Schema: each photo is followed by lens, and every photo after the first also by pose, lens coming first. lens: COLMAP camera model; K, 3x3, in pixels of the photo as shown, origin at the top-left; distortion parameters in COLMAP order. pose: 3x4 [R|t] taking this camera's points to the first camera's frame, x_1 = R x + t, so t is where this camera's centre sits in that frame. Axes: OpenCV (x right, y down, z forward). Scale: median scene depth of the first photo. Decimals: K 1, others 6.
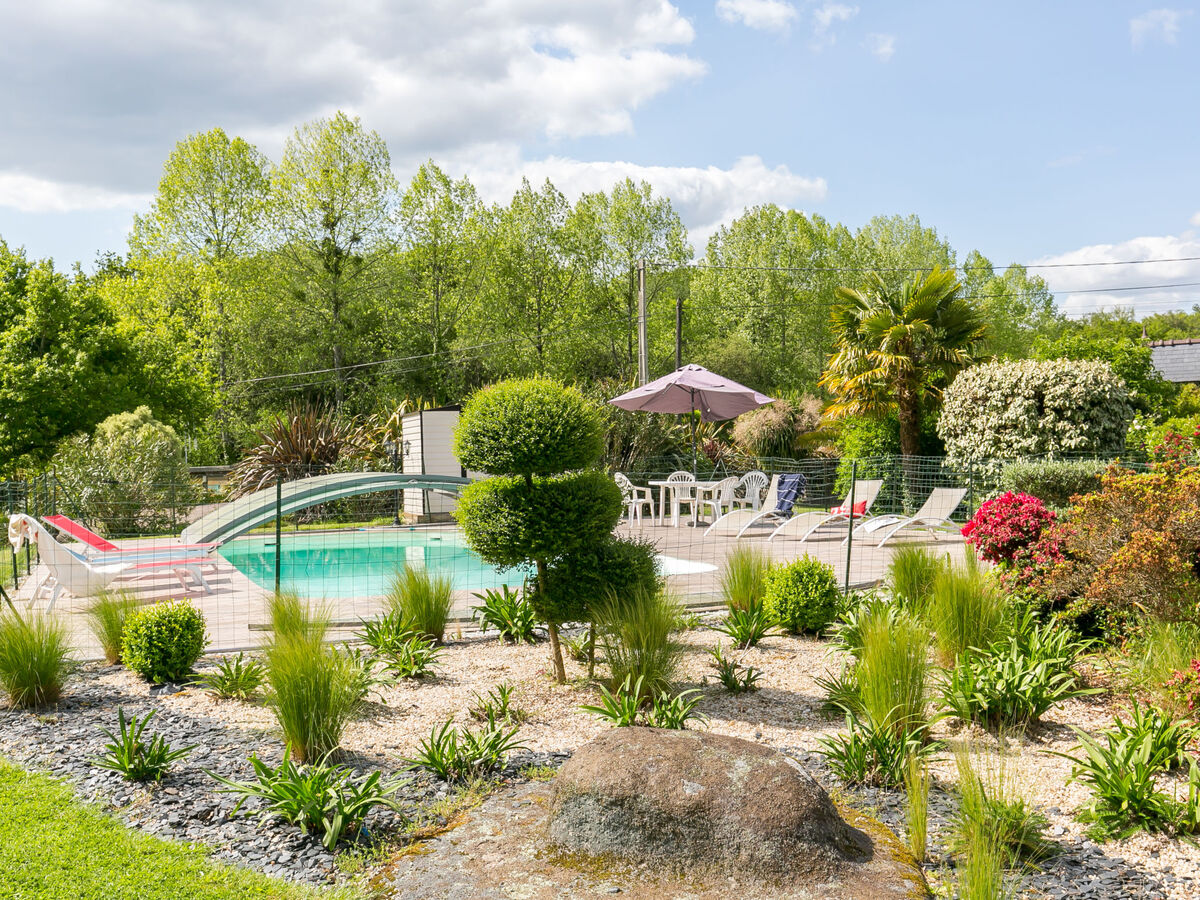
lens RADIAL K [[1330.5, 0, 600.0], [0, 1330.5, 450.0], [0, 0, 1]] dist [-0.056859, -0.008891]
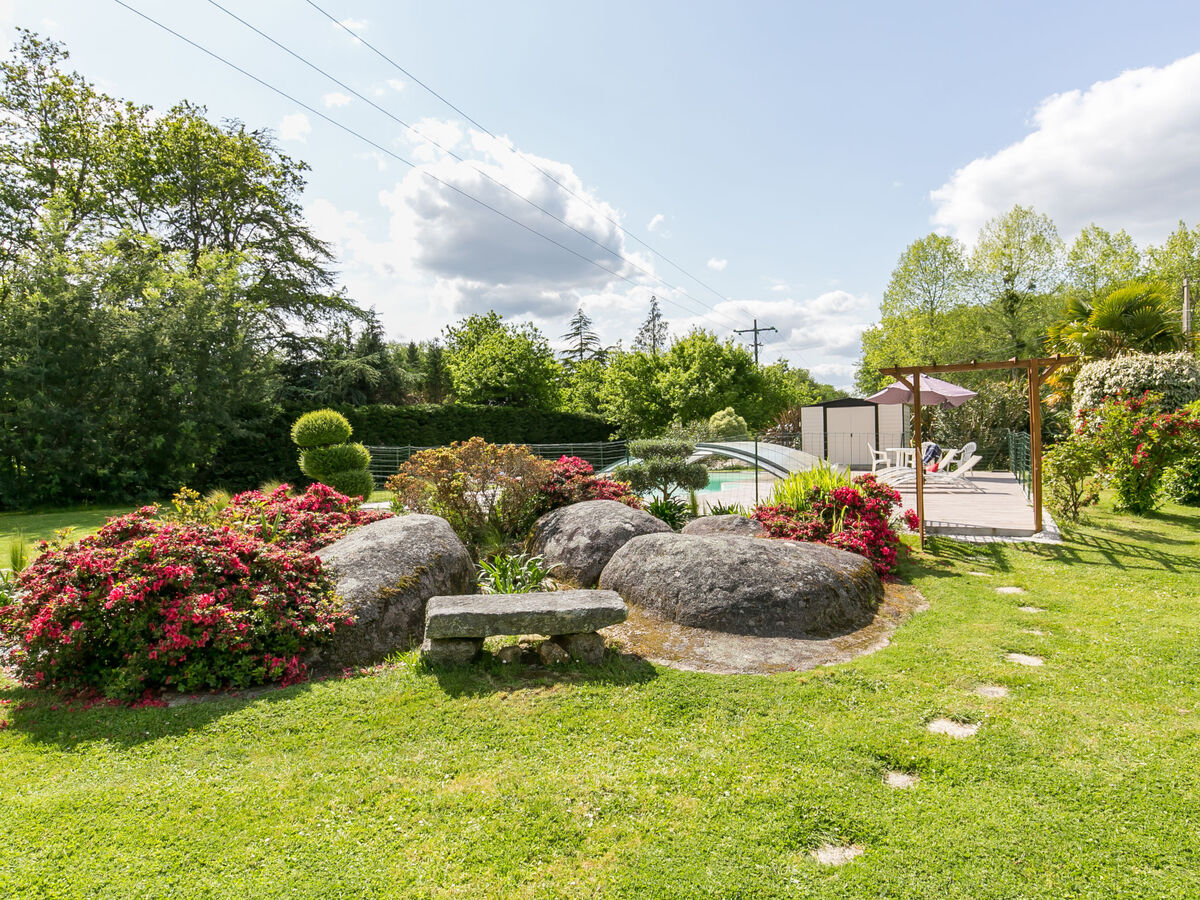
lens RADIAL K [[756.2, 0, 600.0], [0, 756.2, 450.0], [0, 0, 1]] dist [0.009075, 0.003926]
pose [[0.663932, 0.012565, -0.747688, 0.209272], [0.012789, 0.999522, 0.028153, -0.002016], [0.747684, -0.028253, 0.663454, 0.055641]]
